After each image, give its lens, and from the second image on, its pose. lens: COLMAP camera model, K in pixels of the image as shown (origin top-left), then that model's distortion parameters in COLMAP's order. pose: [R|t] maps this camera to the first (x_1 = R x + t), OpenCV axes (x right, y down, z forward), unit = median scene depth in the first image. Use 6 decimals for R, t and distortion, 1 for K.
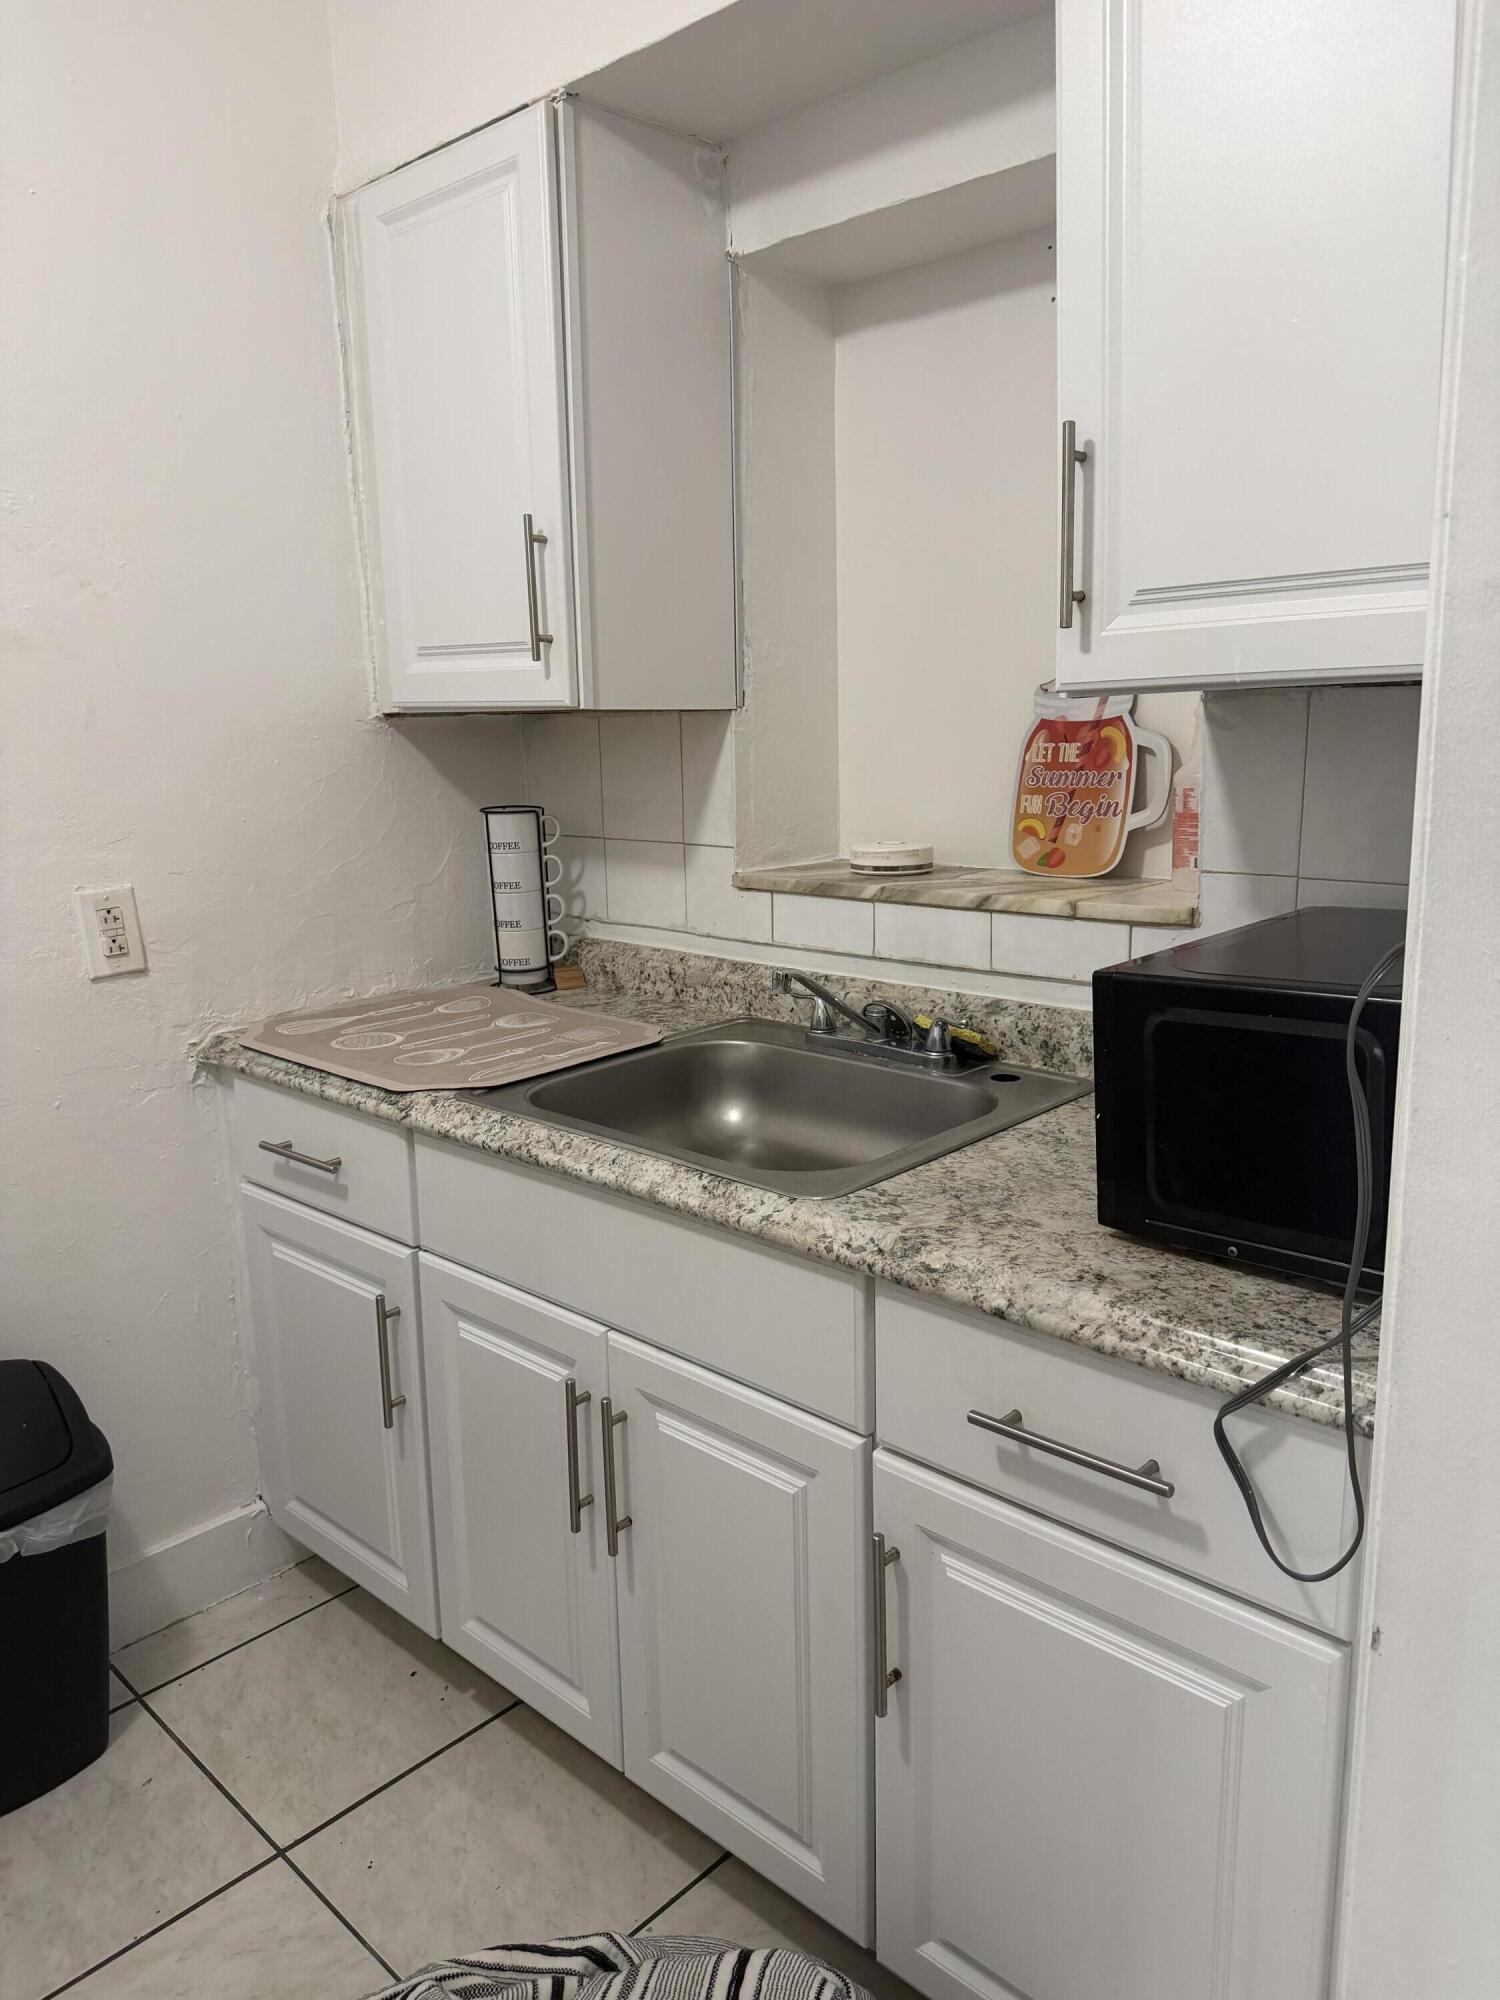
lens RADIAL K [[1407.2, 0, 750.0], [0, 1407.2, 1000.0], [0, 0, 1]] dist [0.211654, -0.463144]
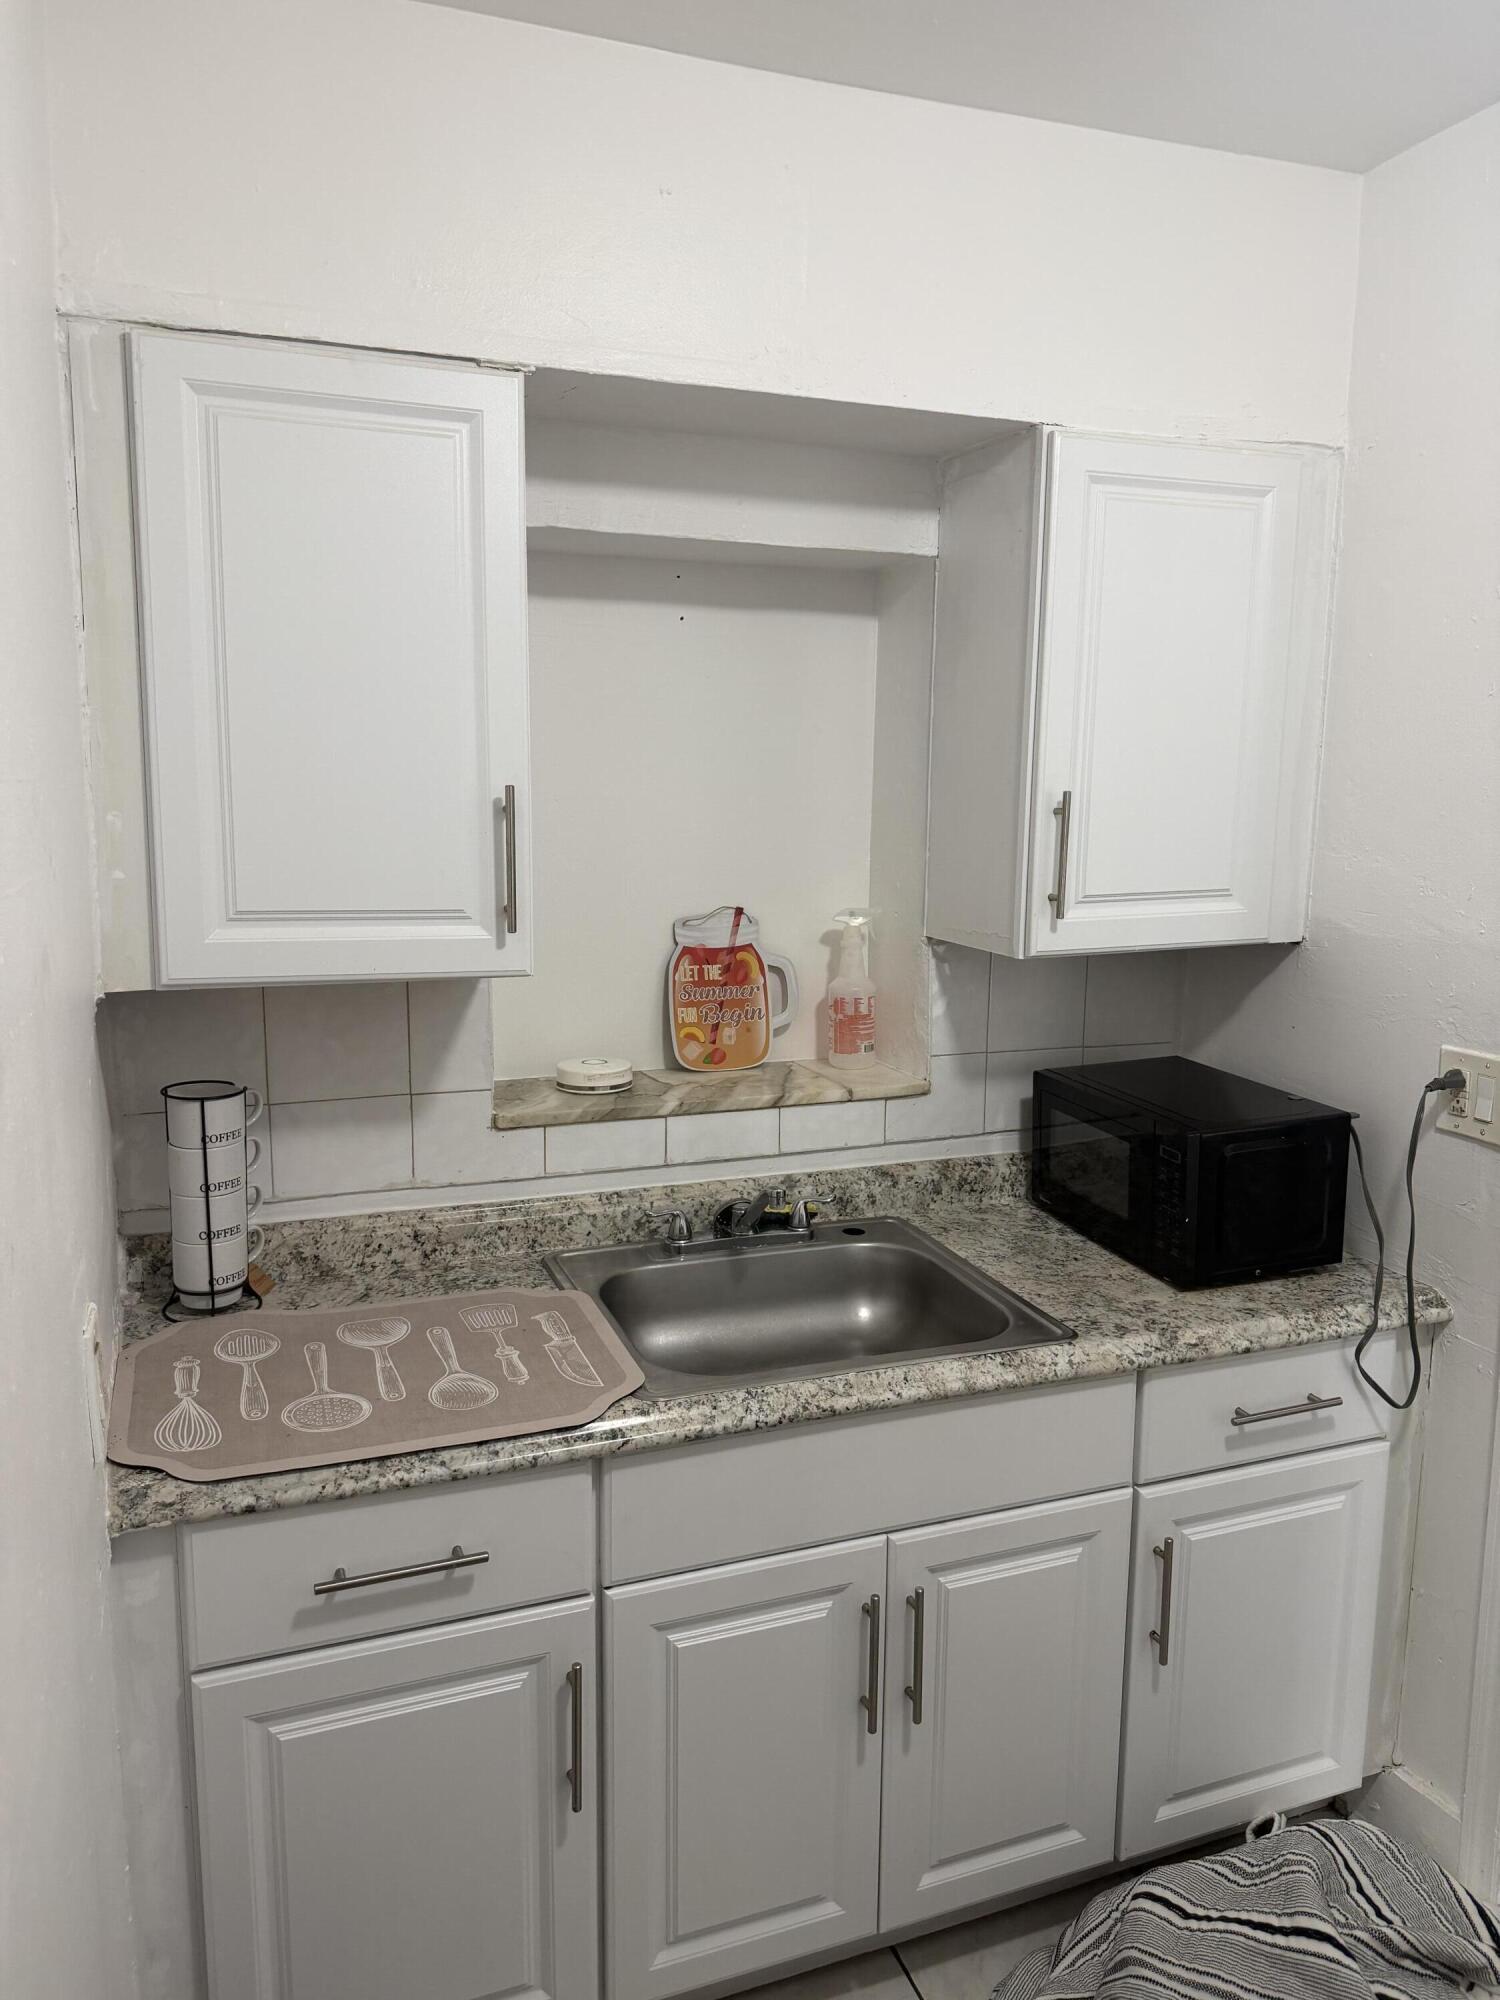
lens RADIAL K [[1396.5, 0, 749.4], [0, 1396.5, 996.4], [0, 0, 1]] dist [0.123445, -0.208933]
pose [[0.438799, -0.107097, 0.892180, -0.885838], [0.162998, 0.985887, 0.038178, -0.199868], [-0.883678, 0.128671, 0.450063, 0.432973]]
